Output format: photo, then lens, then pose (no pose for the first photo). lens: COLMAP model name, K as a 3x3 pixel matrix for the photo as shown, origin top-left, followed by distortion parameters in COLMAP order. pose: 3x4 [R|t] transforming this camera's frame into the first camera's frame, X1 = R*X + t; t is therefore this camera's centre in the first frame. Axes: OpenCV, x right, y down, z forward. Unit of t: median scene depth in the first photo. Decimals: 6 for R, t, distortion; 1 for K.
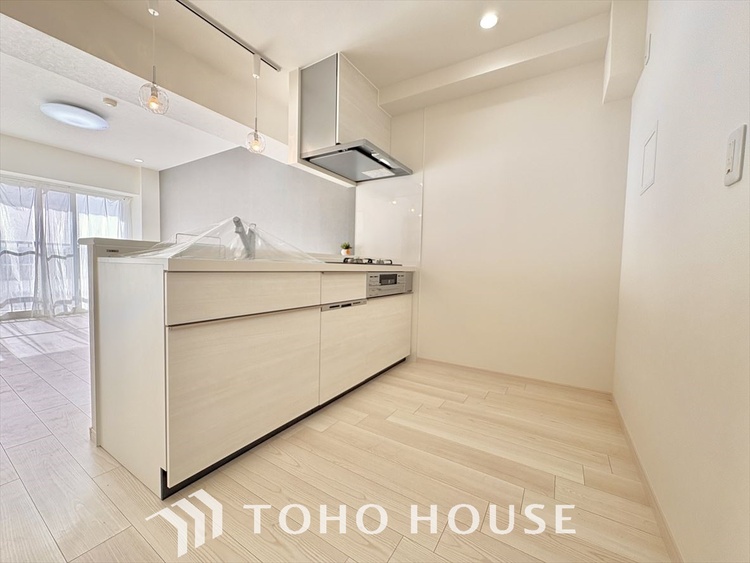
lens RADIAL K [[298.6, 0, 375.0], [0, 298.6, 281.5], [0, 0, 1]] dist [0.002224, -0.000168]
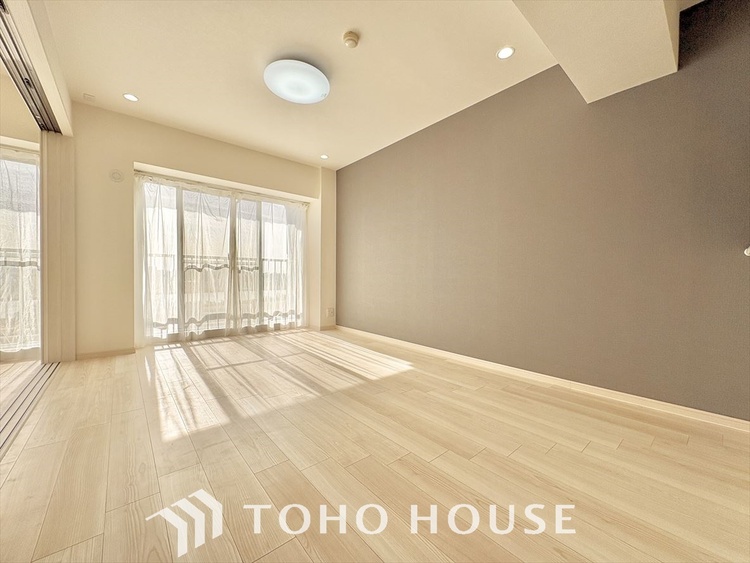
lens RADIAL K [[298.6, 0, 375.0], [0, 298.6, 281.5], [0, 0, 1]] dist [0.002224, -0.000168]
pose [[0.951019, -0.008108, -0.309026, -0.414614], [-0.003416, 0.999319, -0.036732, -0.016278], [0.309113, 0.035989, 0.950344, 0.258917]]
